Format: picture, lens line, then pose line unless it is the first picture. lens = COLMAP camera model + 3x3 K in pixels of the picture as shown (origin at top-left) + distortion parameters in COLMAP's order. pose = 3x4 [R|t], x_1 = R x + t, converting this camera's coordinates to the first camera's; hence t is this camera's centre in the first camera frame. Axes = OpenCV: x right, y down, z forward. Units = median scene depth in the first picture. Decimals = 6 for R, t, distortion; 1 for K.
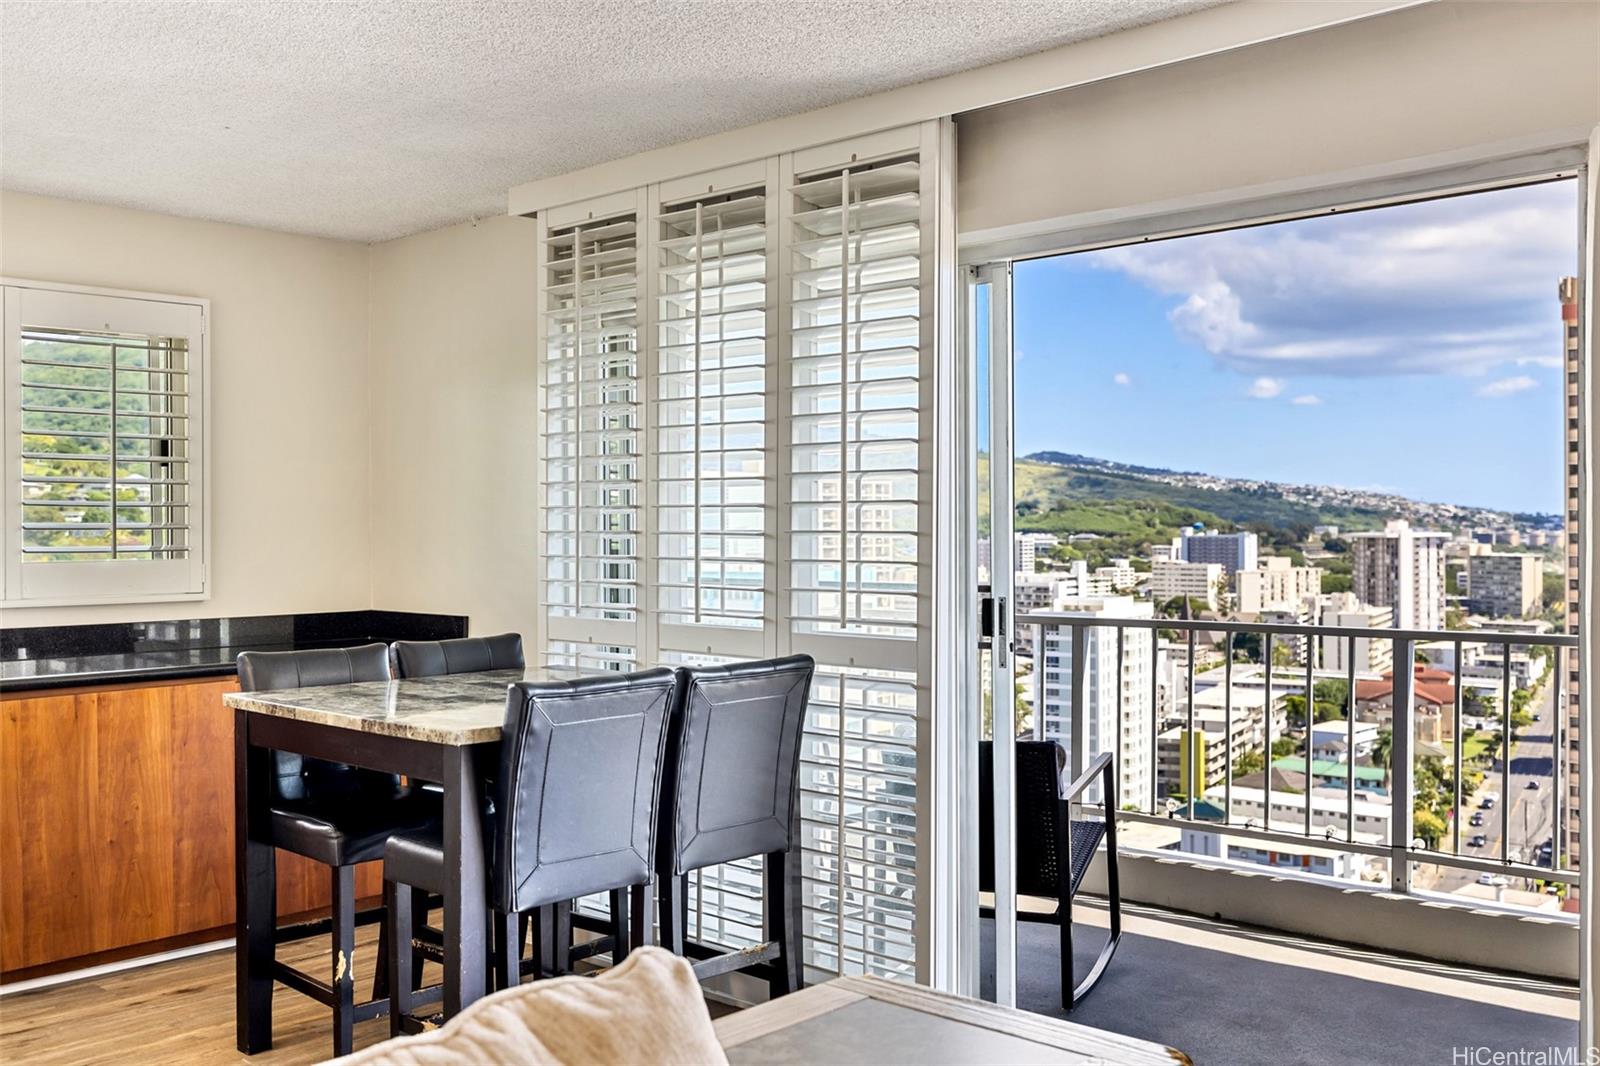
lens RADIAL K [[1586.3, 0, 819.2], [0, 1586.3, 523.7], [0, 0, 1]] dist [0.030406, 0.000000]
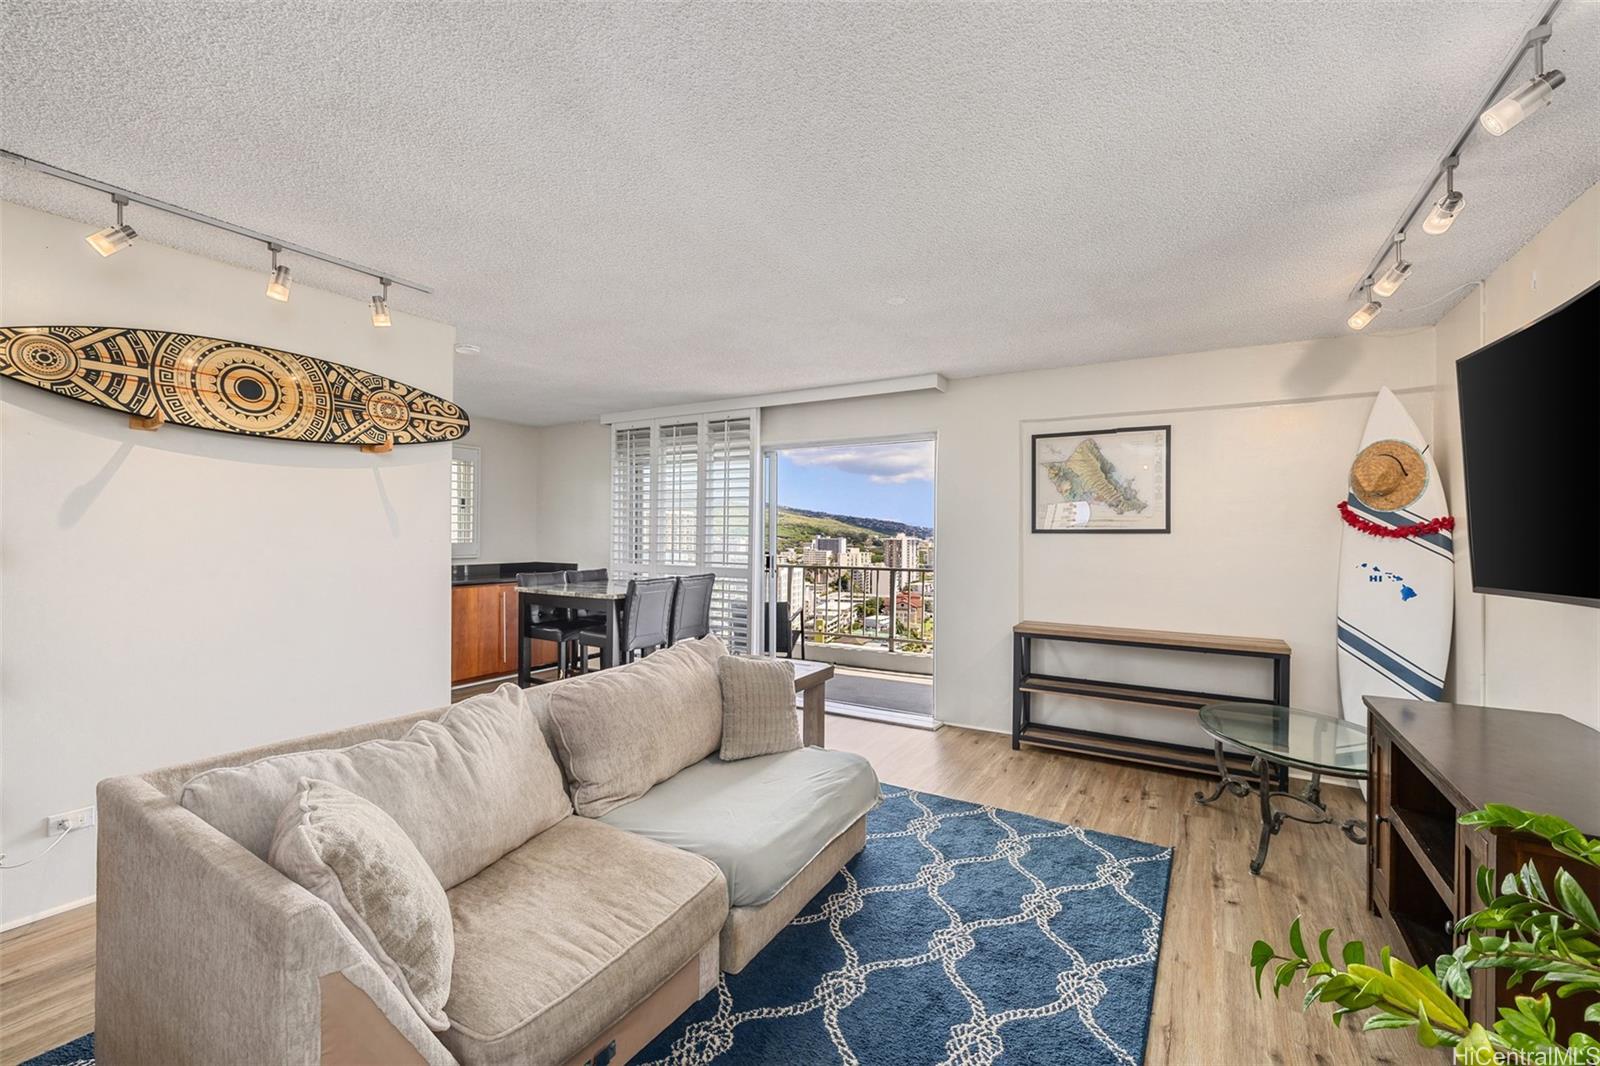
lens RADIAL K [[693.3, 0, 800.5], [0, 693.3, 524.9], [0, 0, 1]] dist [0.002957, -0.002179]
pose [[0.979331, 0.013857, 0.201788, -0.099209], [-0.011601, 0.999856, -0.012355, 0.000330], [-0.201930, 0.009759, 0.979351, -0.329501]]
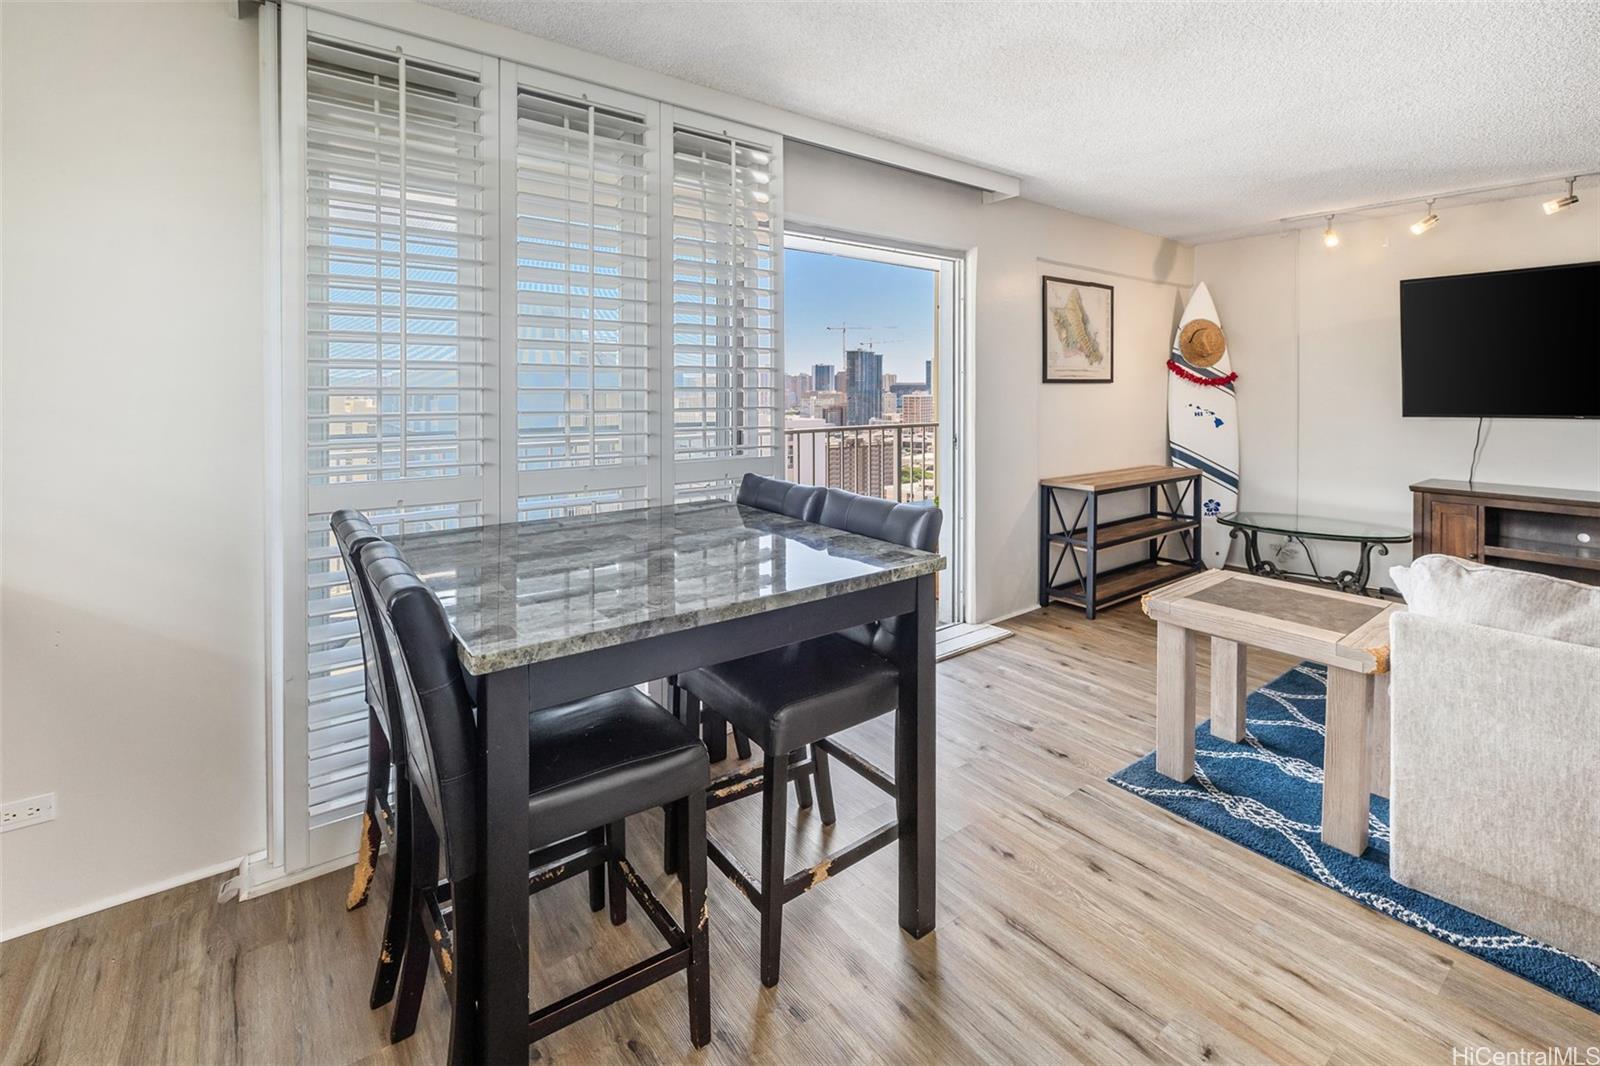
lens RADIAL K [[693.3, 0, 795.5], [0, 693.3, 394.1], [0, 0, 1]] dist [0.002957, -0.002179]
pose [[0.175537, -0.003895, 0.984465, -0.520874], [-0.000680, 0.999991, 0.004078, 0.006638], [-0.984473, -0.001385, 0.175533, 0.718351]]
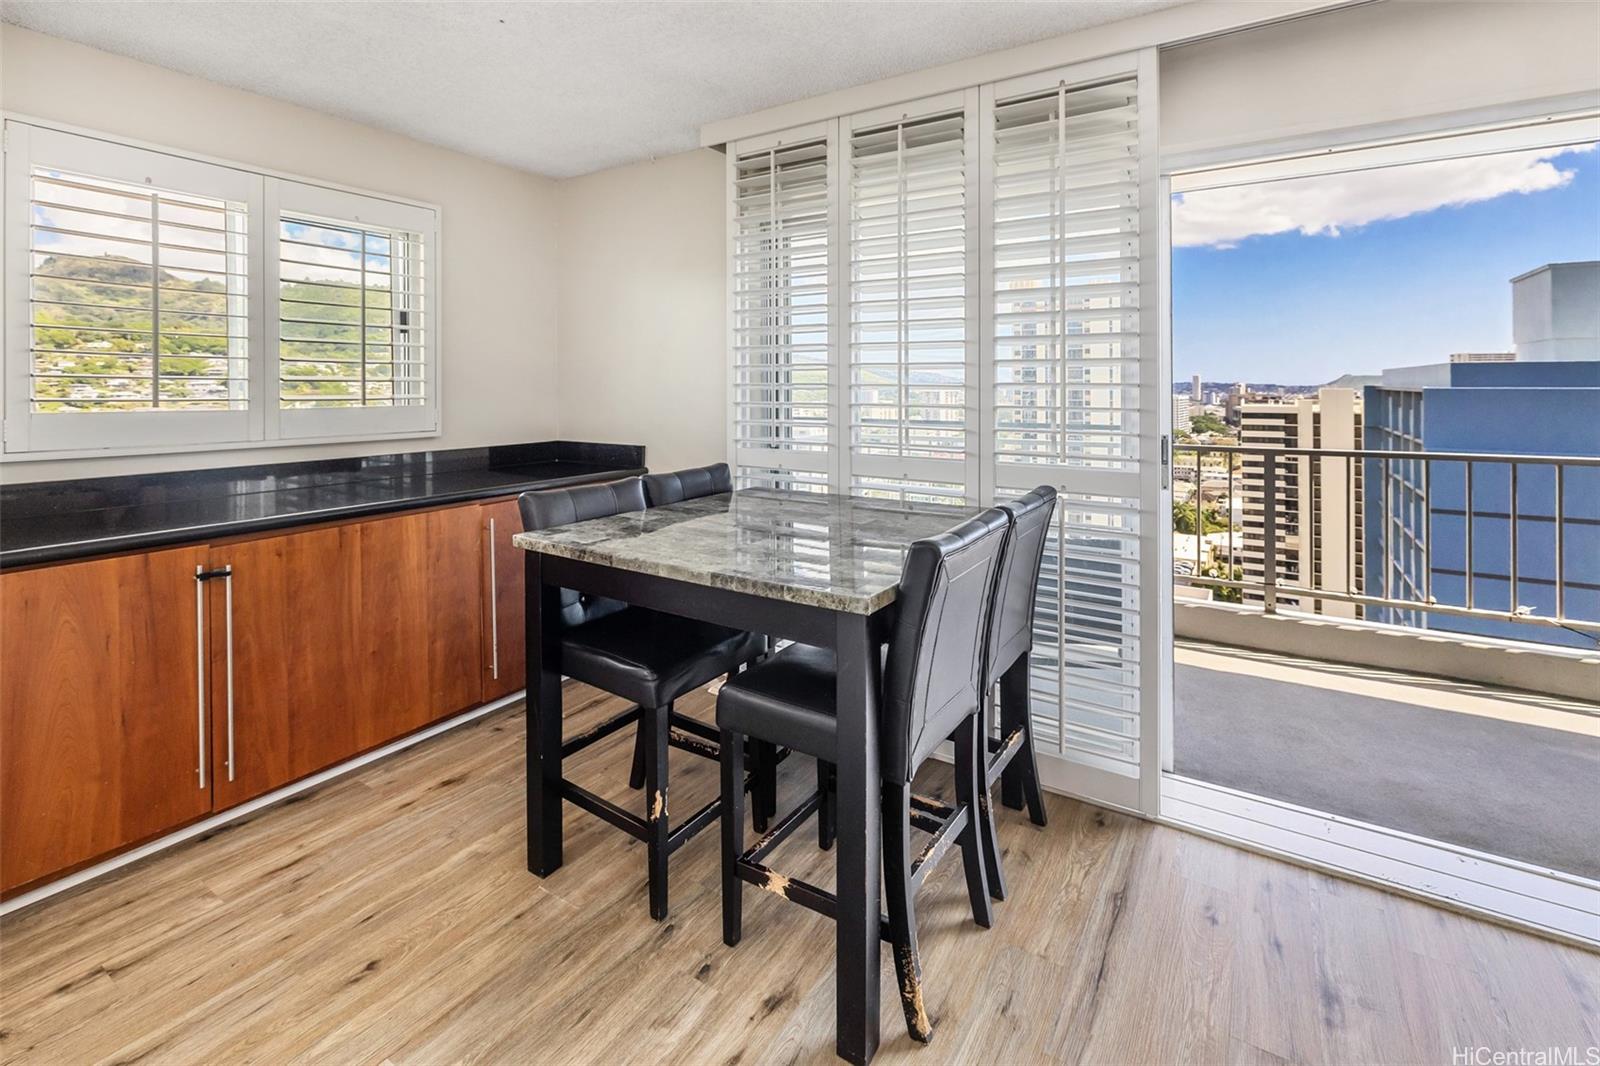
lens RADIAL K [[693.3, 0, 824.7], [0, 693.3, 389.1], [0, 0, 1]] dist [0.002957, -0.002179]
pose [[0.973704, 0.005051, 0.227761, -0.244462], [-0.005582, 0.999983, 0.001690, 0.007990], [-0.227749, -0.002917, 0.973716, 0.446520]]
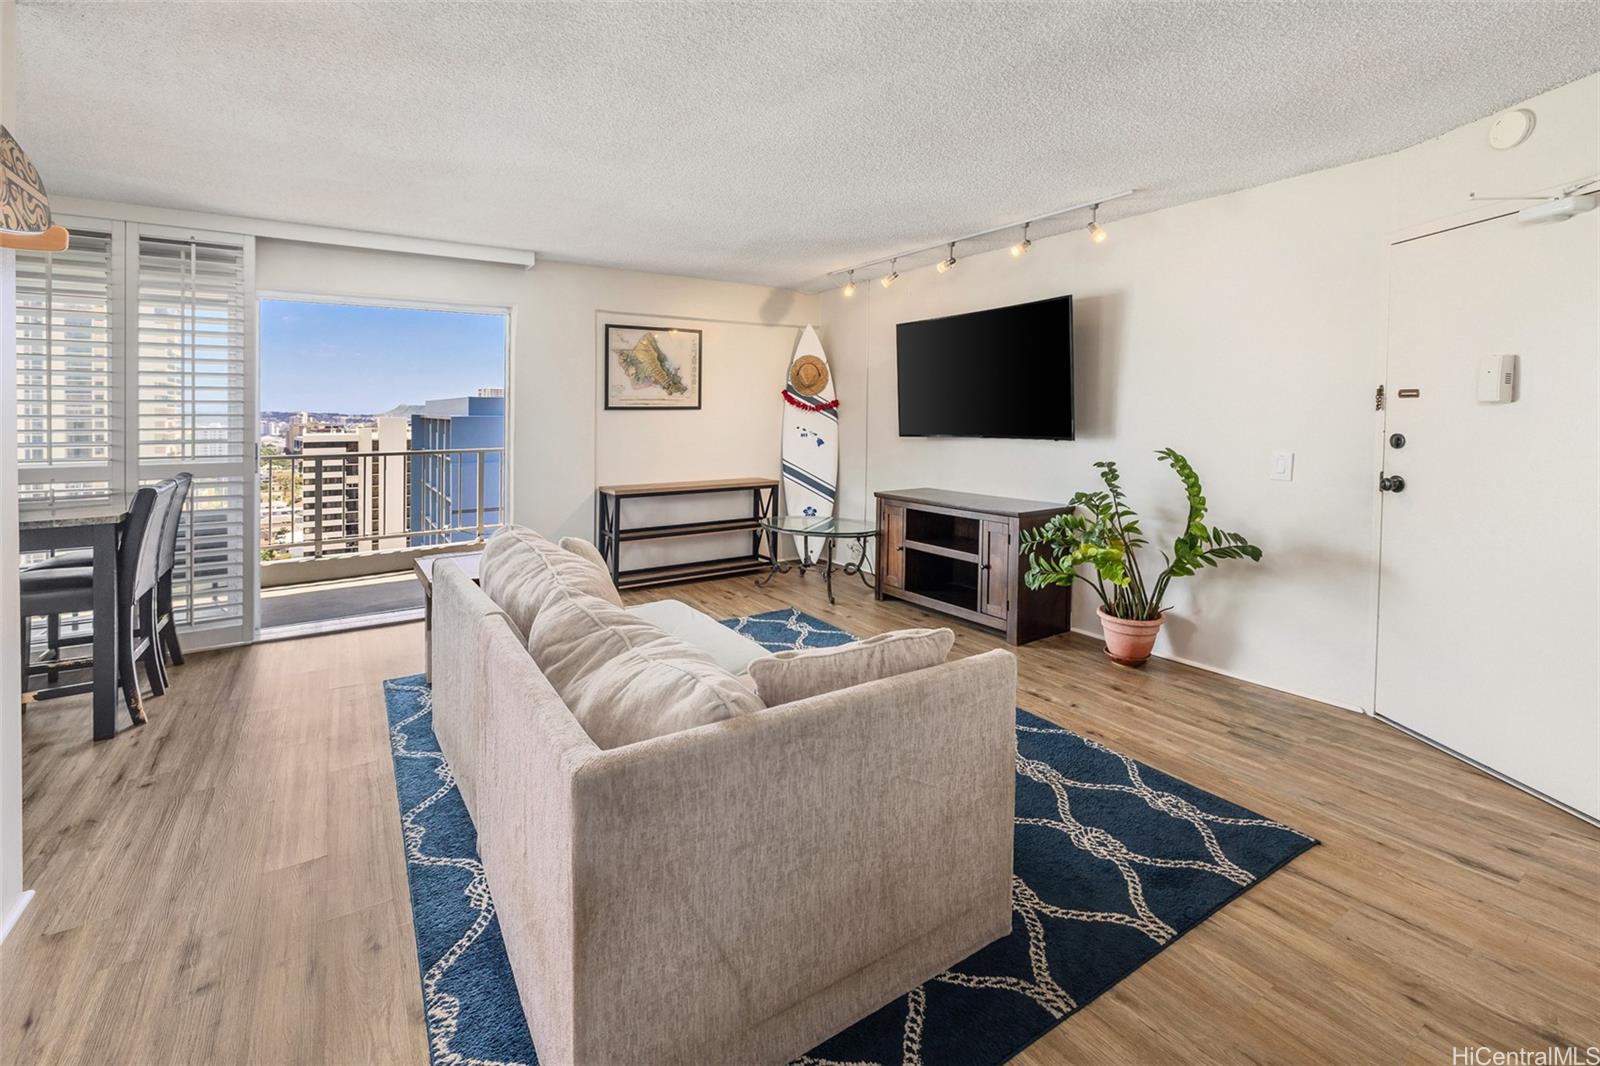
lens RADIAL K [[693.3, 0, 791.5], [0, 693.3, 427.1], [0, 0, 1]] dist [0.002957, -0.002179]
pose [[0.233869, -0.014980, 0.972153, -0.599331], [0.000544, 0.999883, 0.015276, 0.006695], [-0.972268, -0.003044, 0.233850, 0.001310]]
